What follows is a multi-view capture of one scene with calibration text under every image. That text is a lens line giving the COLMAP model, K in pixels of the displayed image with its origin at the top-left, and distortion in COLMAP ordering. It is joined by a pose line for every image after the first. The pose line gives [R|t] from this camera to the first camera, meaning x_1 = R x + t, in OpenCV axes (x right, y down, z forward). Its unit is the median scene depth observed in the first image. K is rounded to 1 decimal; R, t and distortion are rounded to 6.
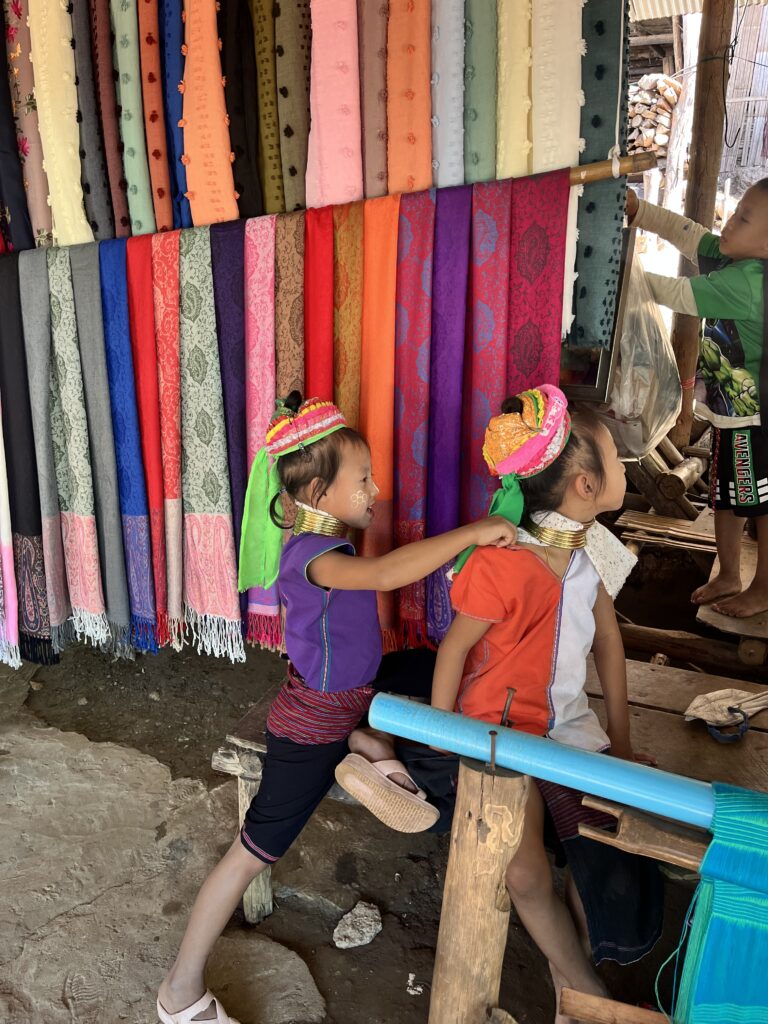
lens RADIAL K [[770.1, 0, 389.7], [0, 770.1, 517.1], [0, 0, 1]] dist [0.066034, -0.087360]
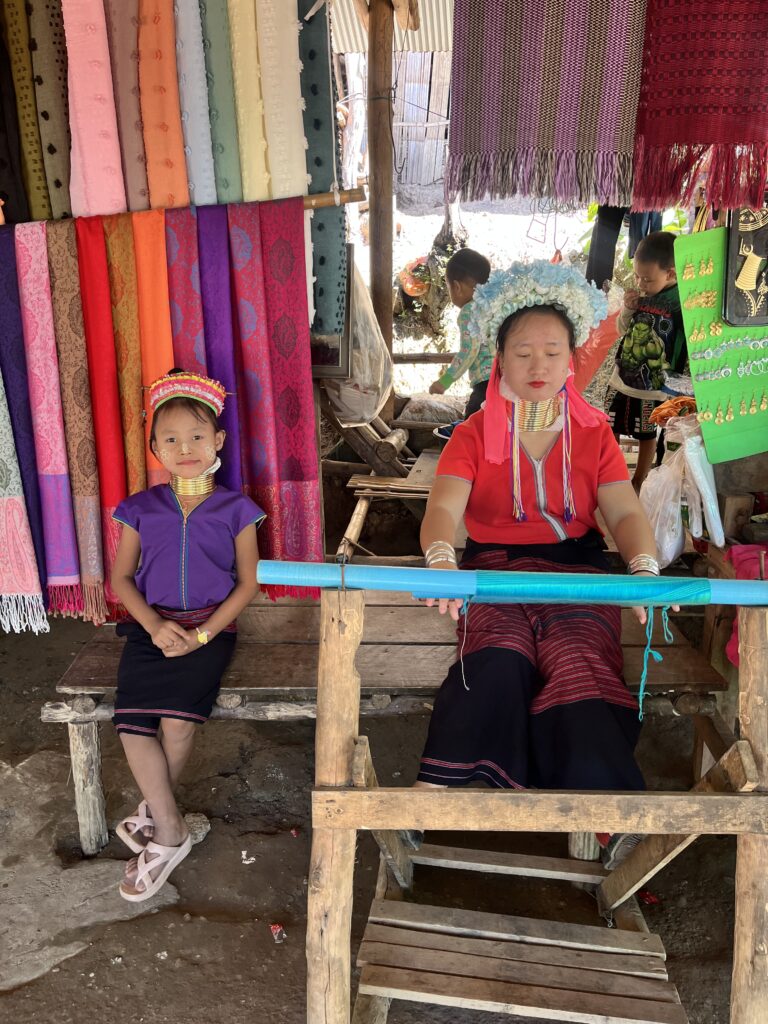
lens RADIAL K [[770.1, 0, 389.7], [0, 770.1, 517.1], [0, 0, 1]] dist [0.066034, -0.087360]
pose [[0.925279, -0.107461, 0.363745, -0.147213], [0.106755, 0.994040, 0.022109, 0.064059], [-0.363953, 0.018374, 0.931236, -0.226541]]
